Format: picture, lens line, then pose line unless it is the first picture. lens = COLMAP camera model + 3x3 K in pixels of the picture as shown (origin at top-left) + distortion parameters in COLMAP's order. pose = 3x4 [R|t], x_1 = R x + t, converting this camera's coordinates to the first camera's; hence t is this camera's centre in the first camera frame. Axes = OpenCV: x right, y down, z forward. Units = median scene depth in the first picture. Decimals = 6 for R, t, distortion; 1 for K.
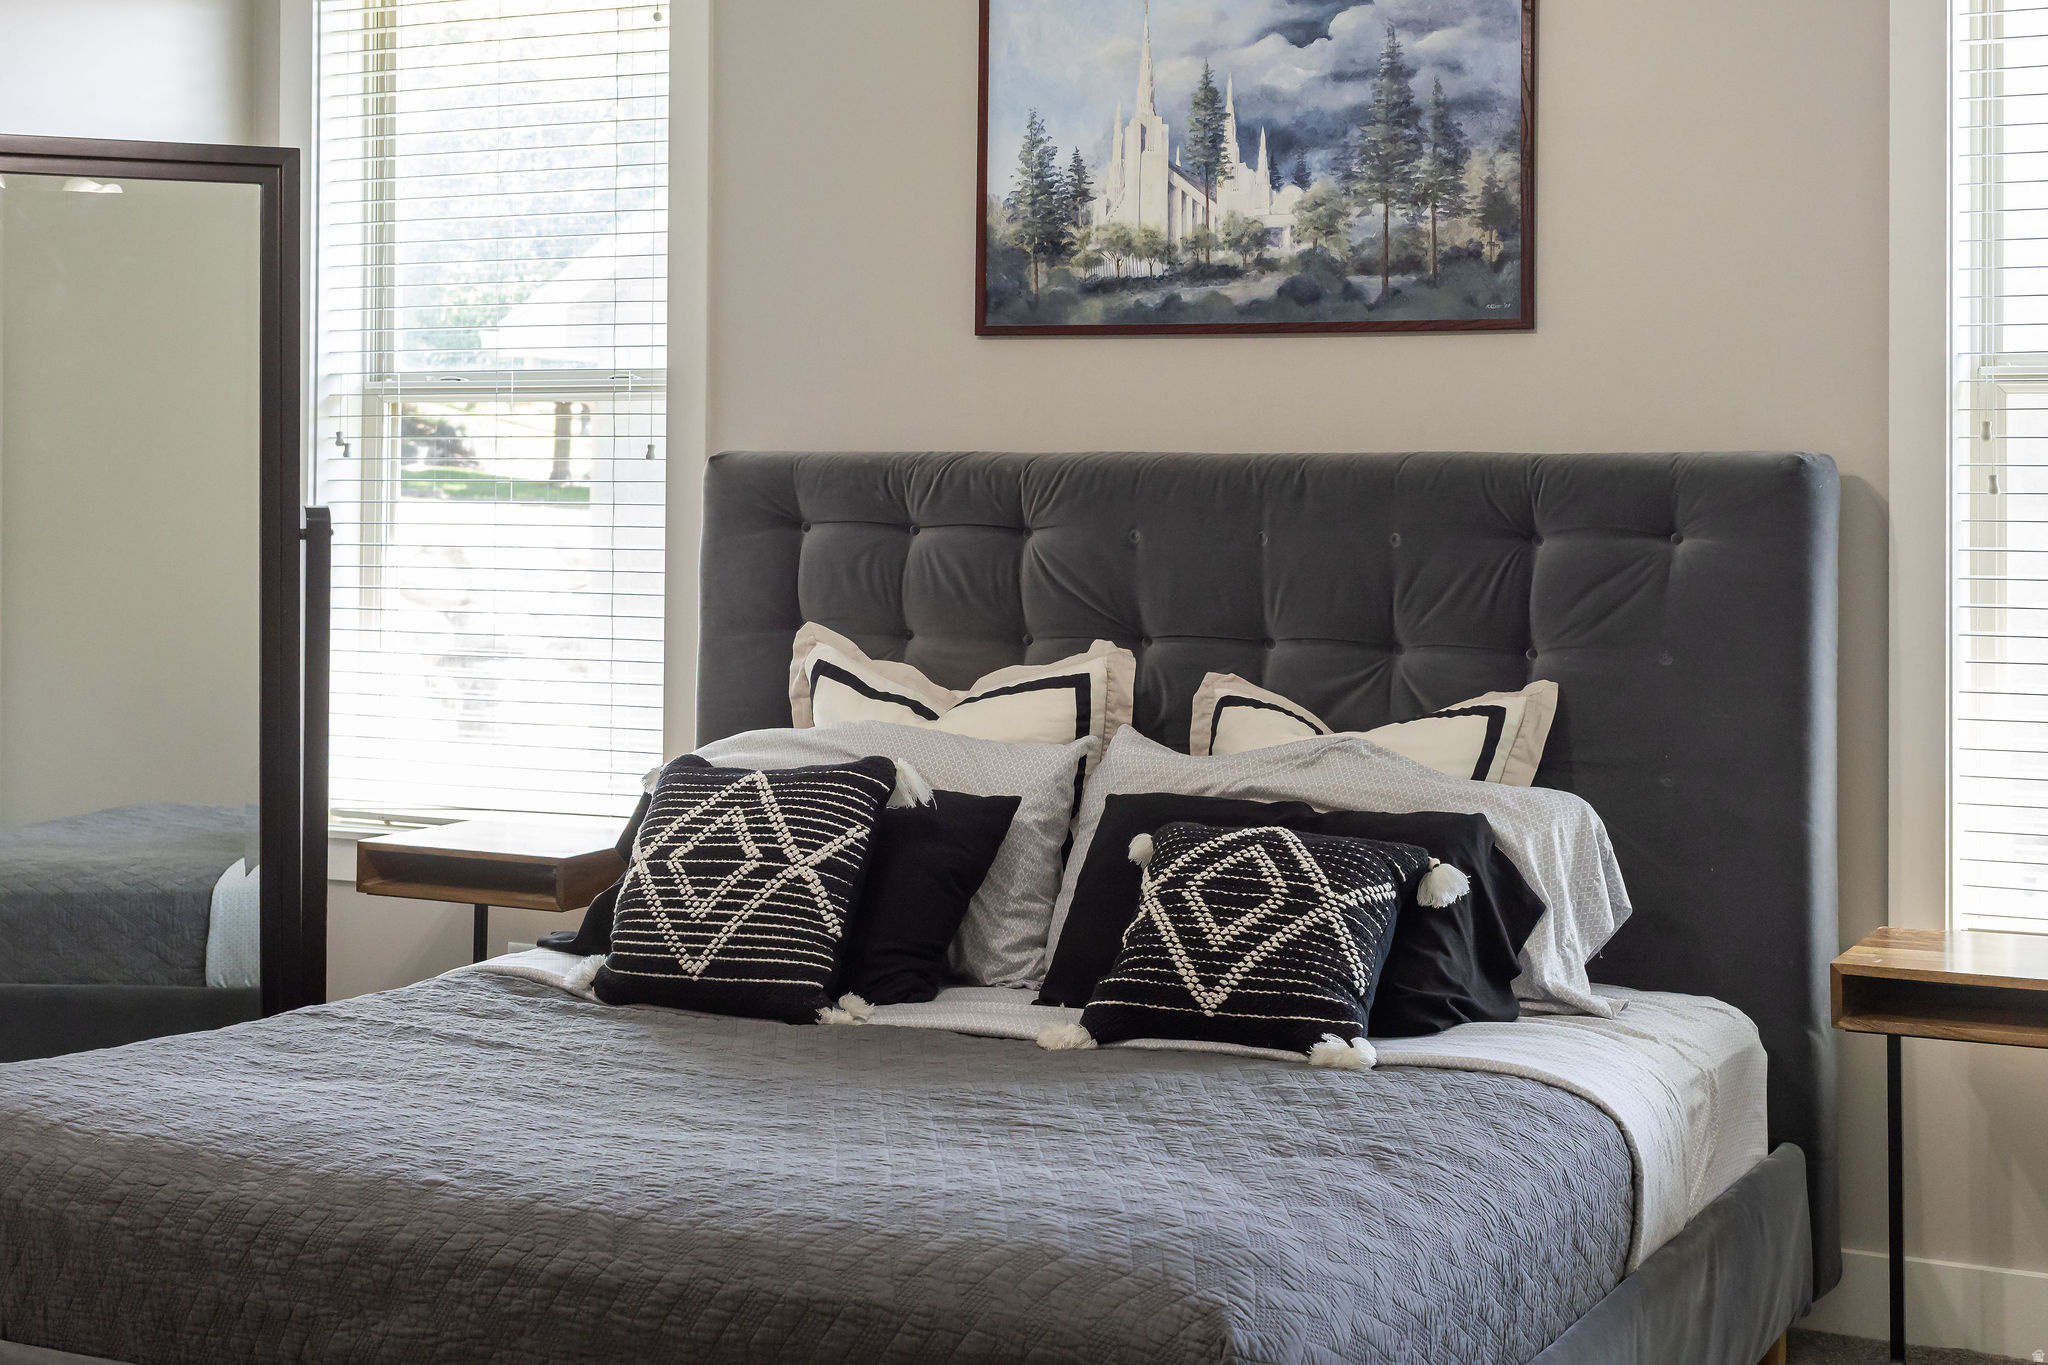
lens RADIAL K [[2971.8, 0, 1018.0], [0, 2971.8, 436.4], [0, 0, 1]] dist [0.034526, -0.018077]
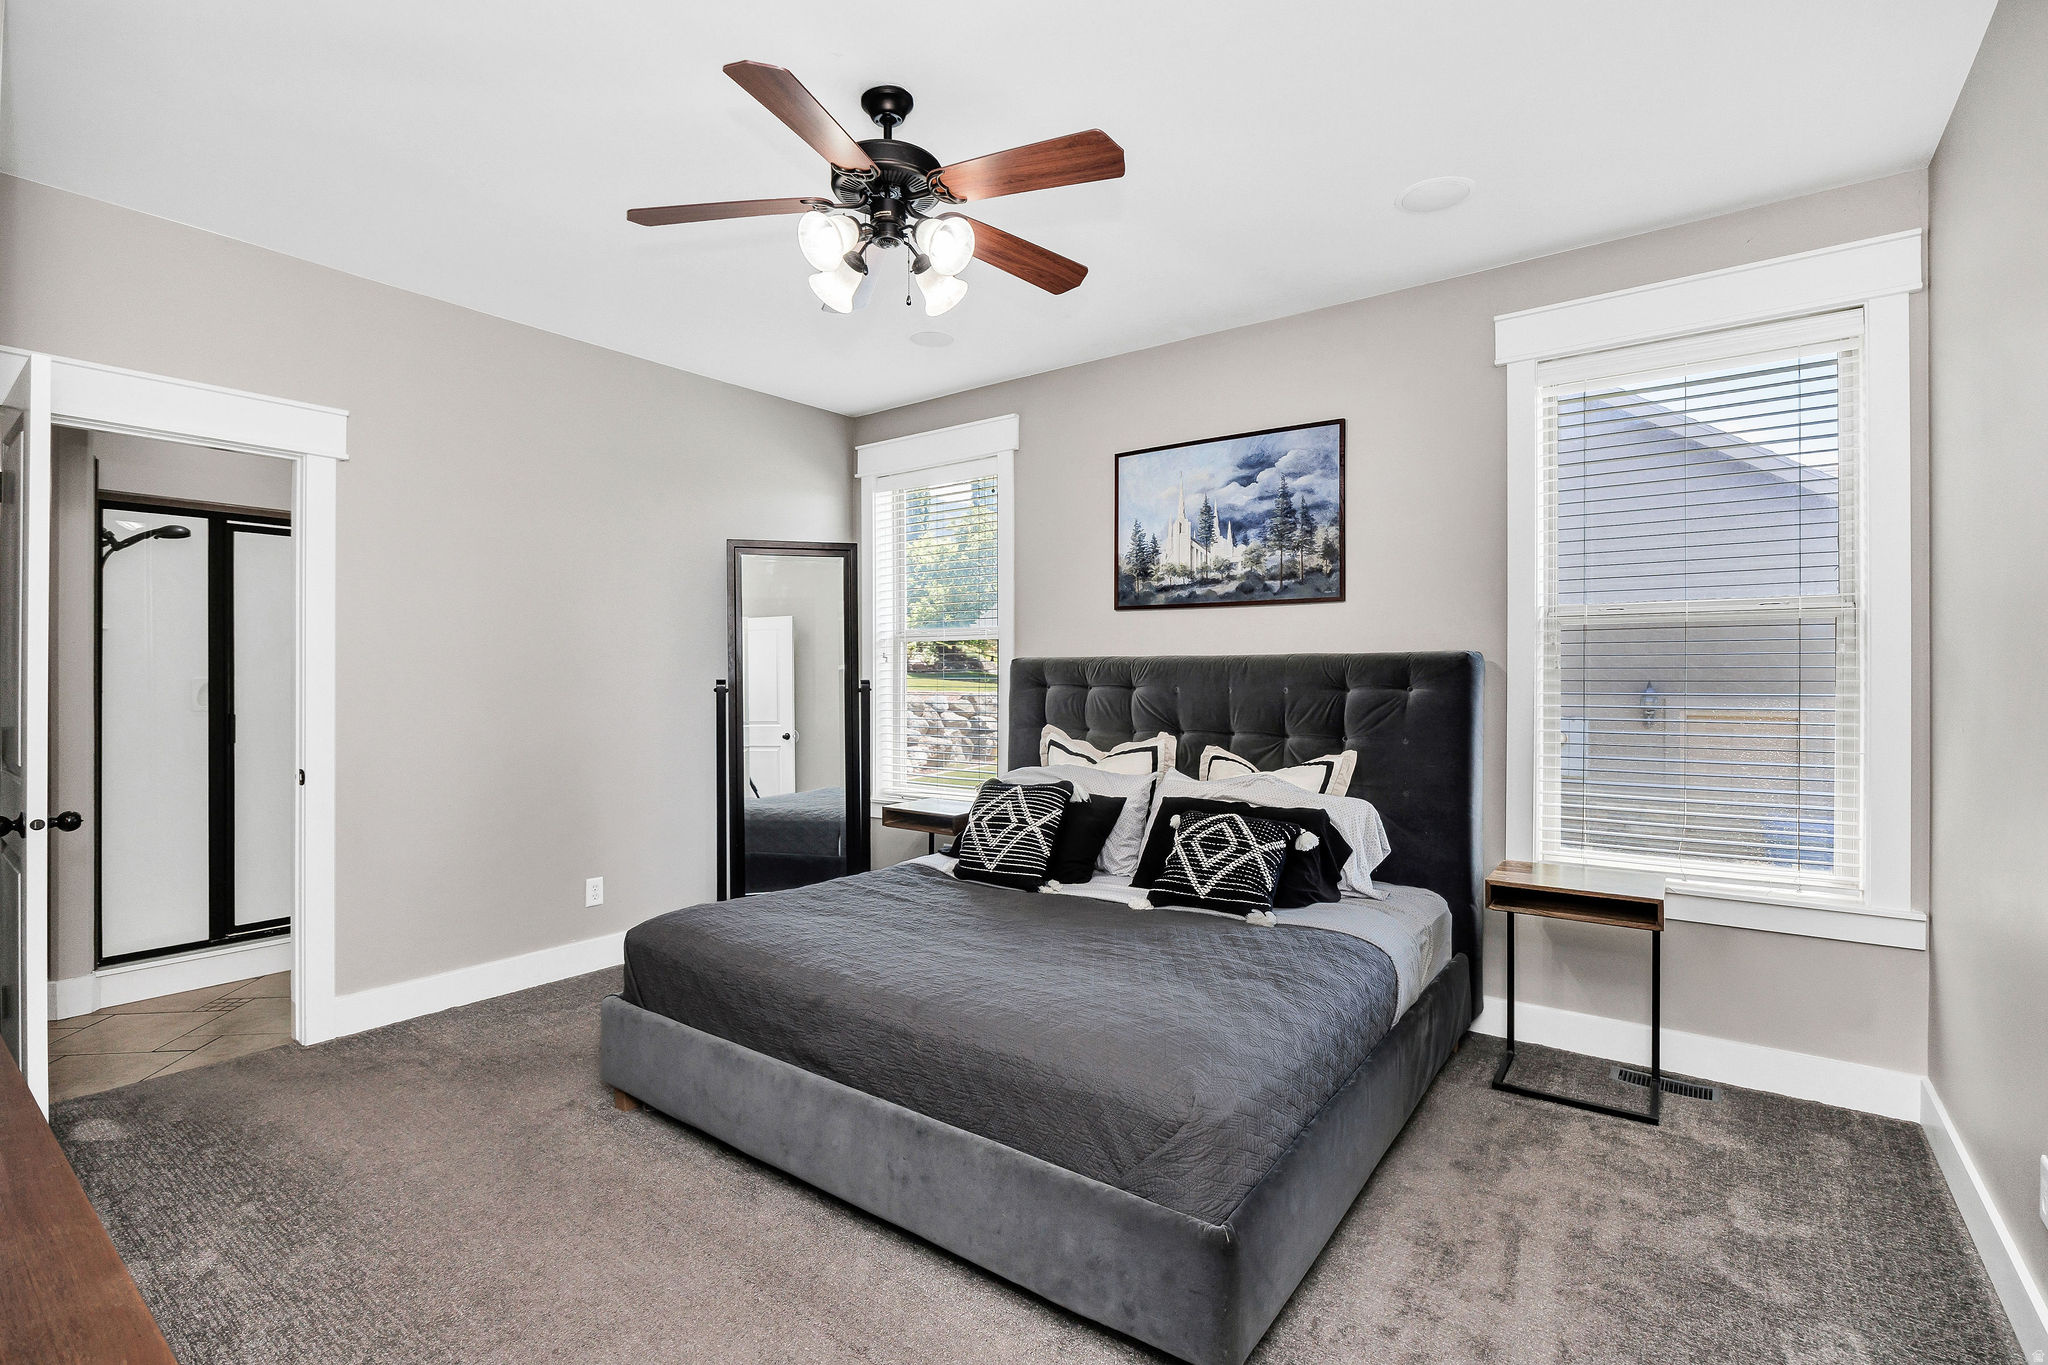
lens RADIAL K [[951.8, 0, 1024.0], [0, 951.8, 682.5], [0, 0, 1]] dist [-0.034719, 0.000125]
pose [[0.989672, -0.005037, -0.143261, 0.029433], [0.008344, 0.999712, 0.022491, 0.009887], [0.143107, -0.023454, 0.989429, 0.226517]]
